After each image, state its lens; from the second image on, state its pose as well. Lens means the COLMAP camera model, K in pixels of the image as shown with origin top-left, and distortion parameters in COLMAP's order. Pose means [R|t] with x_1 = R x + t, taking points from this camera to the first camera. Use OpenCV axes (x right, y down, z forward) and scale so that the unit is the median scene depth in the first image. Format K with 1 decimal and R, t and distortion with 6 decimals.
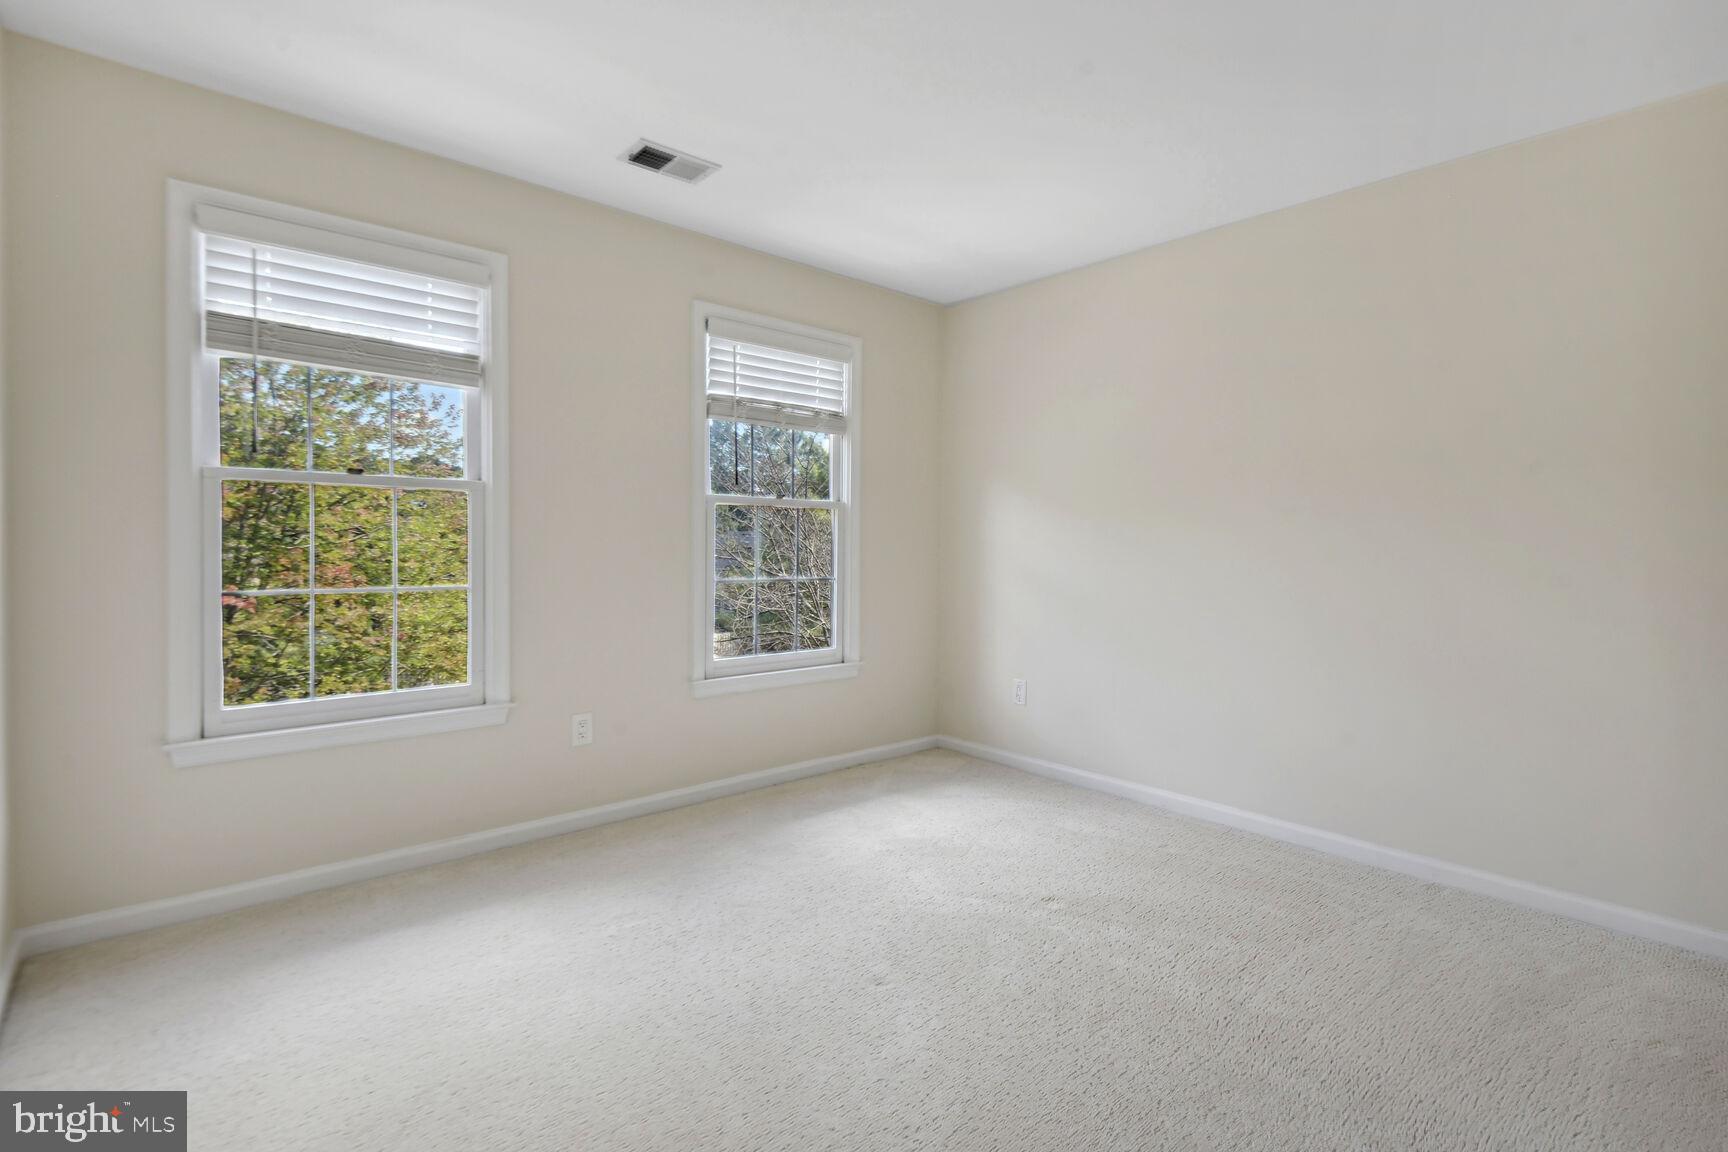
lens RADIAL K [[800.7, 0, 875.9], [0, 800.7, 579.7], [0, 0, 1]] dist [-0.001071, -0.000008]
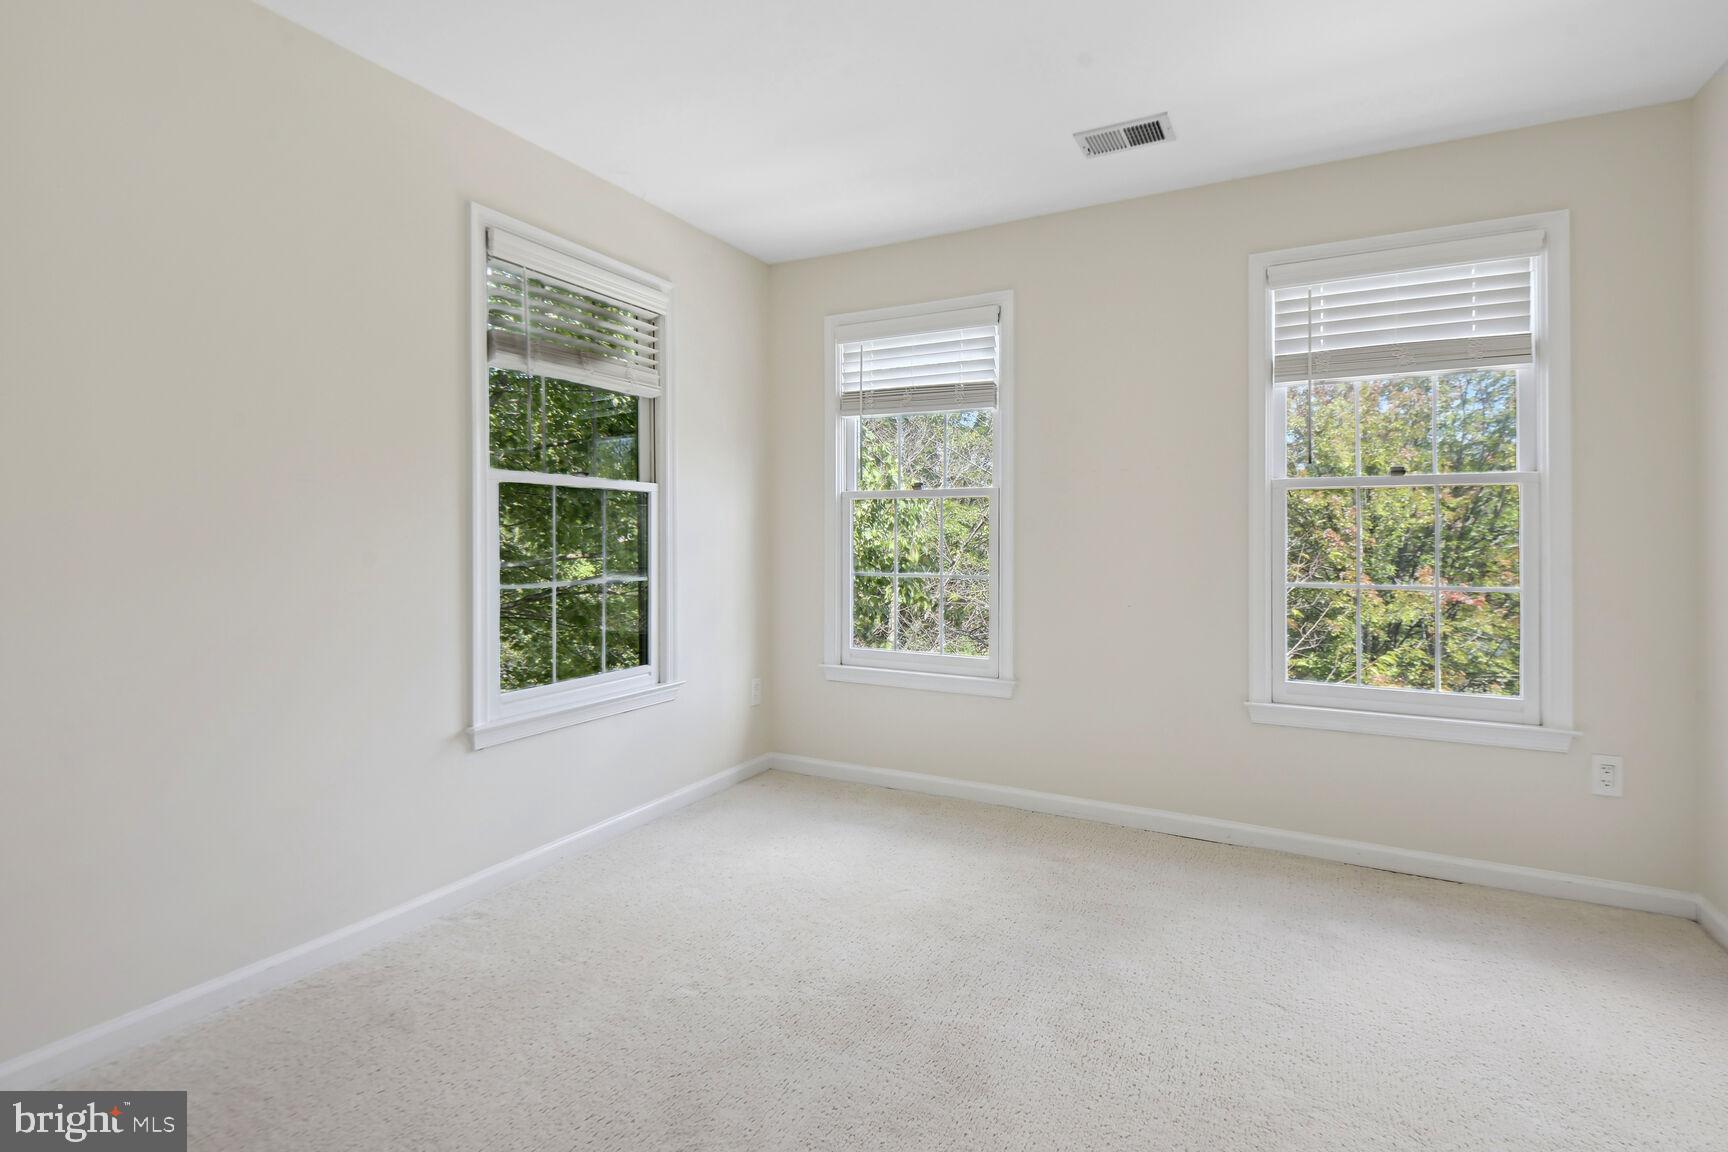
lens RADIAL K [[781.3, 0, 919.6], [0, 781.3, 545.8], [0, 0, 1]] dist [-0.002228, -0.000315]
pose [[0.381967, 0.002070, -0.924174, 0.384551], [-0.038815, 0.999151, -0.013805, -0.011199], [0.923360, 0.041144, 0.381723, 0.338026]]
